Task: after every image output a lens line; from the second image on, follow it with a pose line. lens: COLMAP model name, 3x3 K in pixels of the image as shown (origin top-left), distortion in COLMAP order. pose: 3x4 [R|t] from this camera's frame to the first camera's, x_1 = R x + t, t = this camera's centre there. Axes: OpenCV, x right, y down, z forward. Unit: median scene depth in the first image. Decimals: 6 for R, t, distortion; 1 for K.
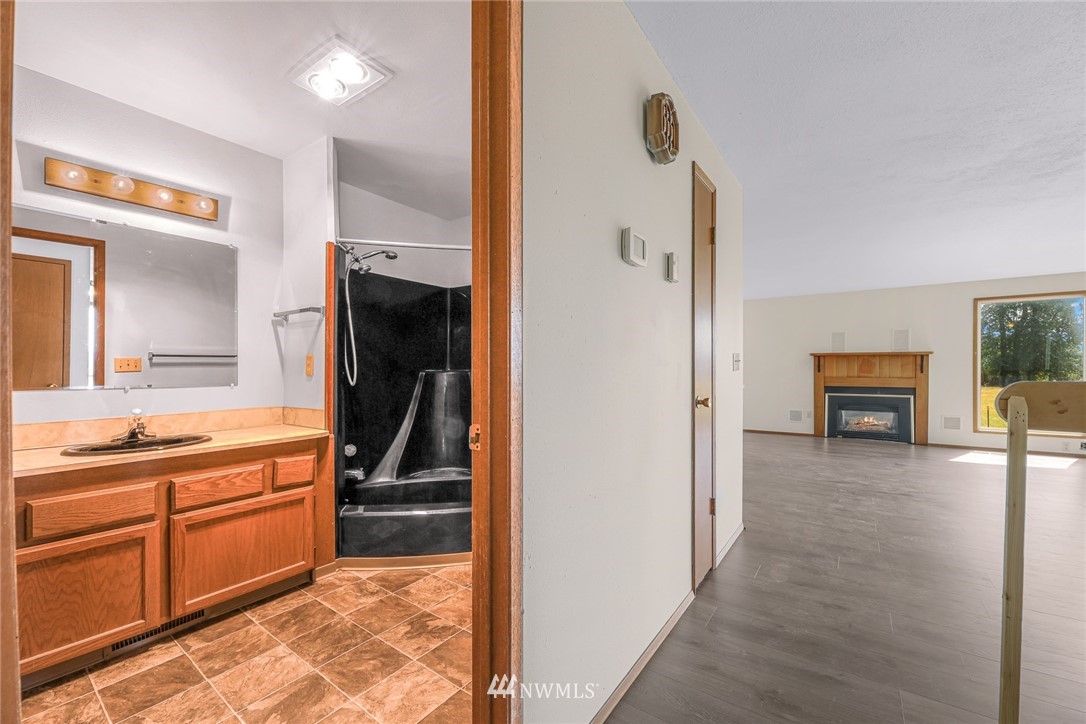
lens RADIAL K [[436.6, 0, 545.7], [0, 436.6, 367.4], [0, 0, 1]] dist [0.002661, -0.003438]
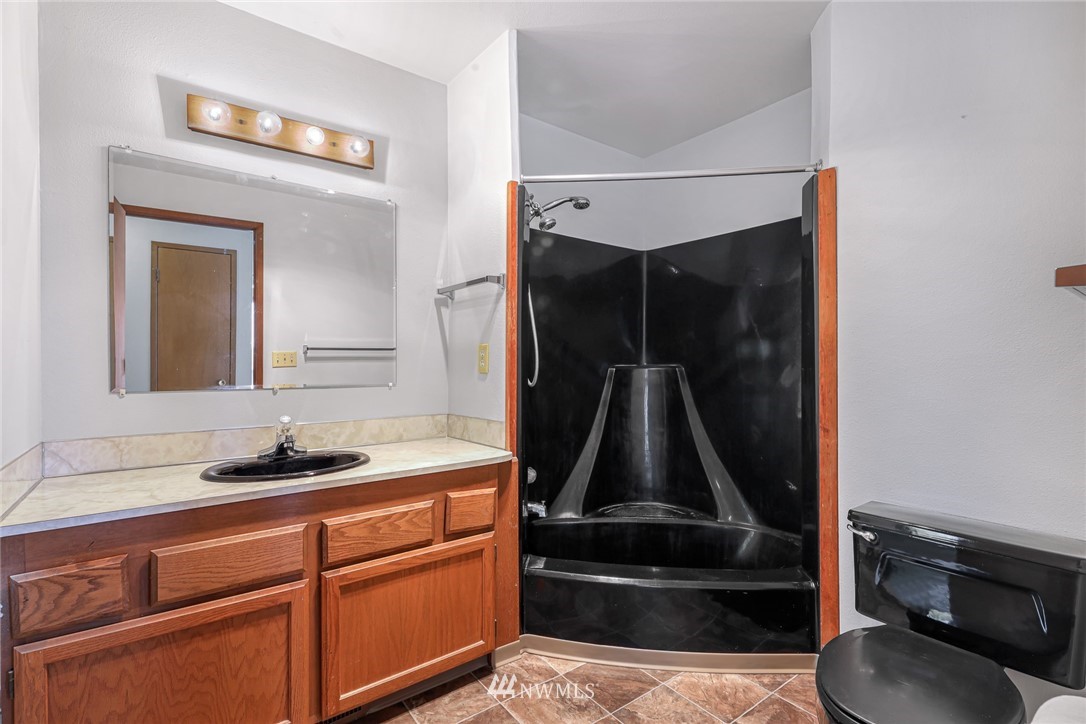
lens RADIAL K [[495.4, 0, 546.0], [0, 495.4, 360.4], [0, 0, 1]] dist [0.003696, 0.000124]
pose [[0.957963, -0.003542, -0.286870, -0.215070], [0.002653, 0.999990, -0.003488, 0.001765], [0.286880, 0.002580, 0.957963, 0.256313]]
